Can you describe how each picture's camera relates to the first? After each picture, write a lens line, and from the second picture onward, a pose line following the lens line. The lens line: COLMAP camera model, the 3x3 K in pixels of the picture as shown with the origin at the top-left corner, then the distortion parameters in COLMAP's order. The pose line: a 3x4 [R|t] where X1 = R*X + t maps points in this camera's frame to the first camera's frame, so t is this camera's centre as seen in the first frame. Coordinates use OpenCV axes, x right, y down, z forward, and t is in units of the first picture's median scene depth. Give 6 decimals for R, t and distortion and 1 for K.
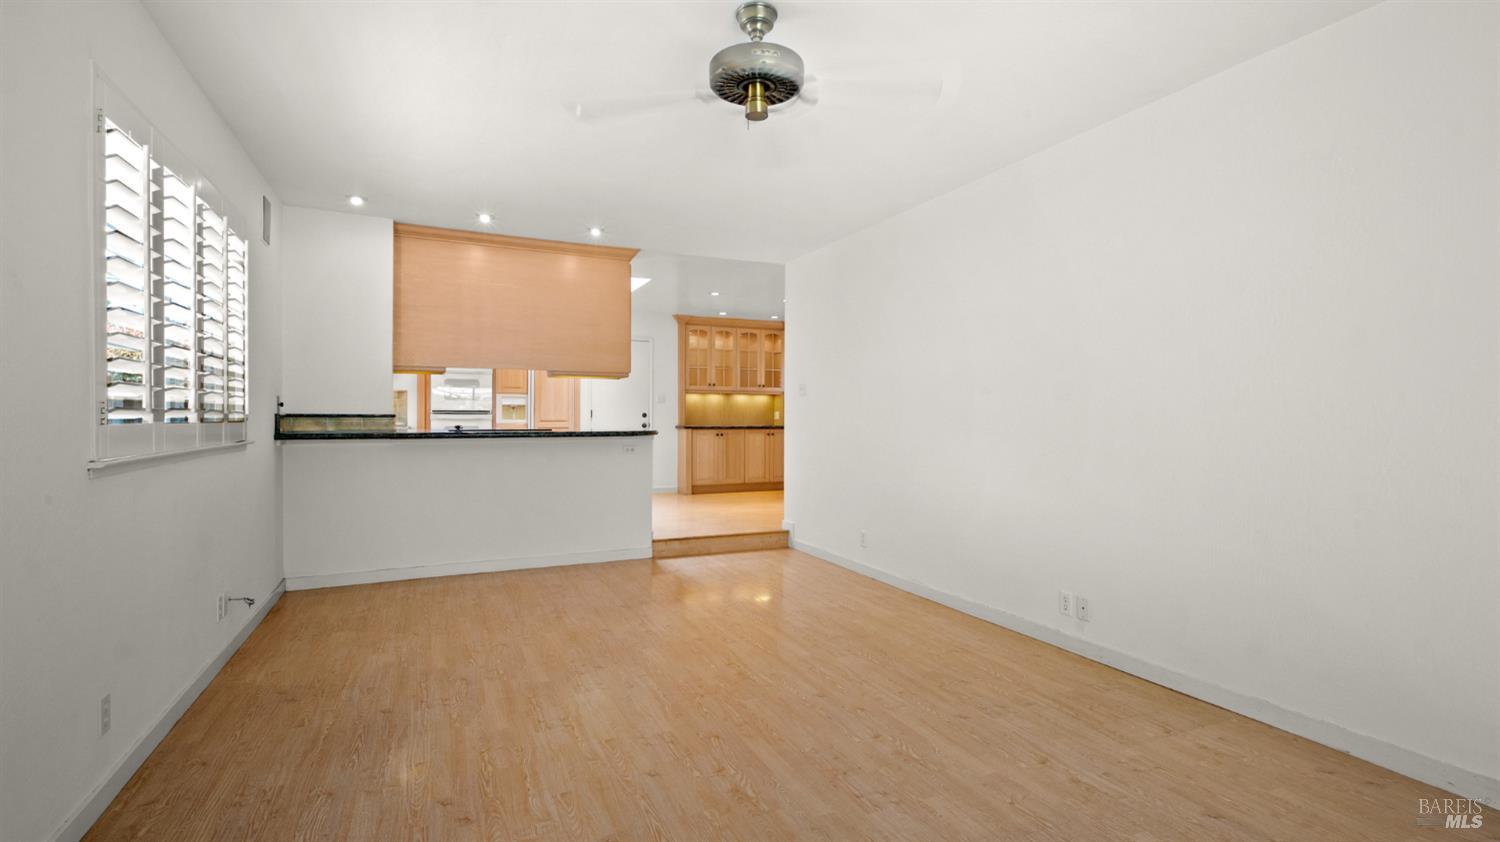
lens RADIAL K [[680.4, 0, 757.5], [0, 680.4, 415.3], [0, 0, 1]] dist [-0.000596, -0.000778]
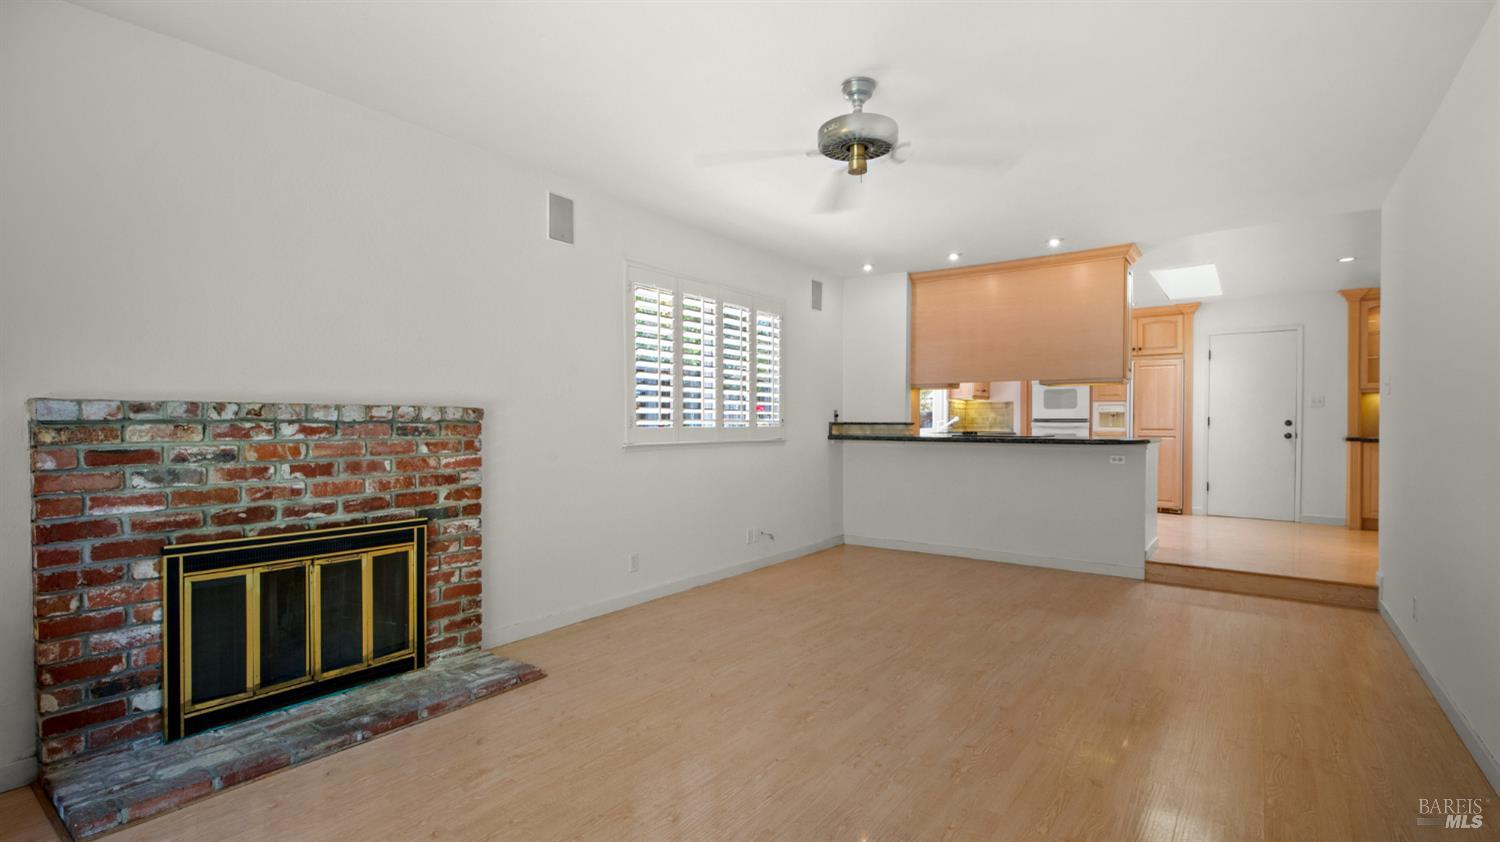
lens RADIAL K [[680.4, 0, 757.5], [0, 680.4, 415.3], [0, 0, 1]] dist [-0.000596, -0.000778]
pose [[0.480024, -0.011090, -0.877185, 0.394684], [-0.000316, 0.999918, -0.012815, 0.001890], [0.877255, 0.006428, 0.479981, 0.110716]]
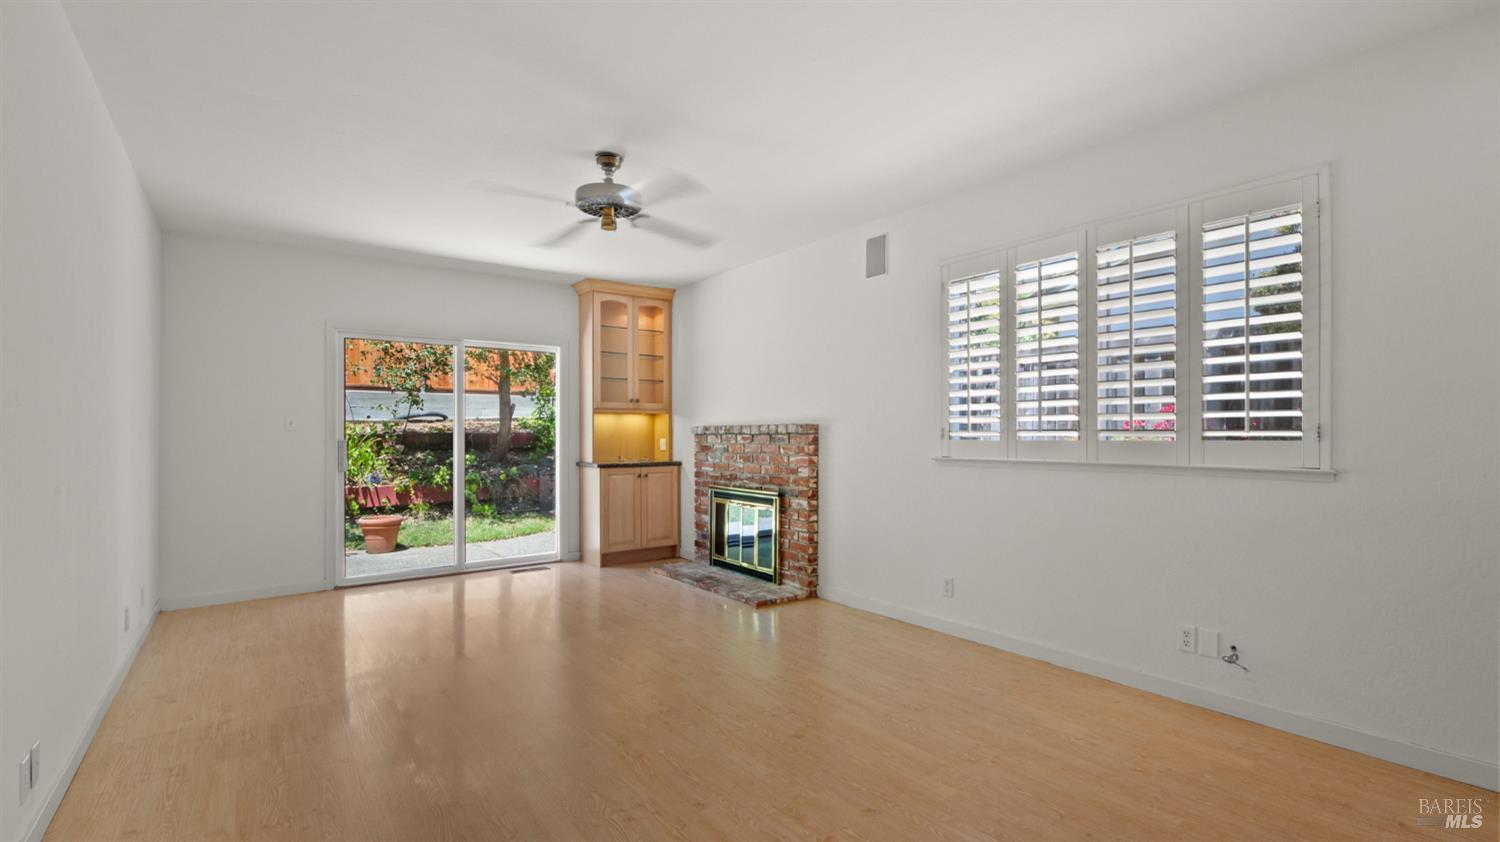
lens RADIAL K [[680.4, 0, 757.5], [0, 680.4, 415.3], [0, 0, 1]] dist [-0.000596, -0.000778]
pose [[-0.981750, -0.006224, -0.190076, -0.017672], [-0.000724, 0.999579, -0.028993, 0.001453], [0.190176, -0.028326, -0.981341, 1.012042]]
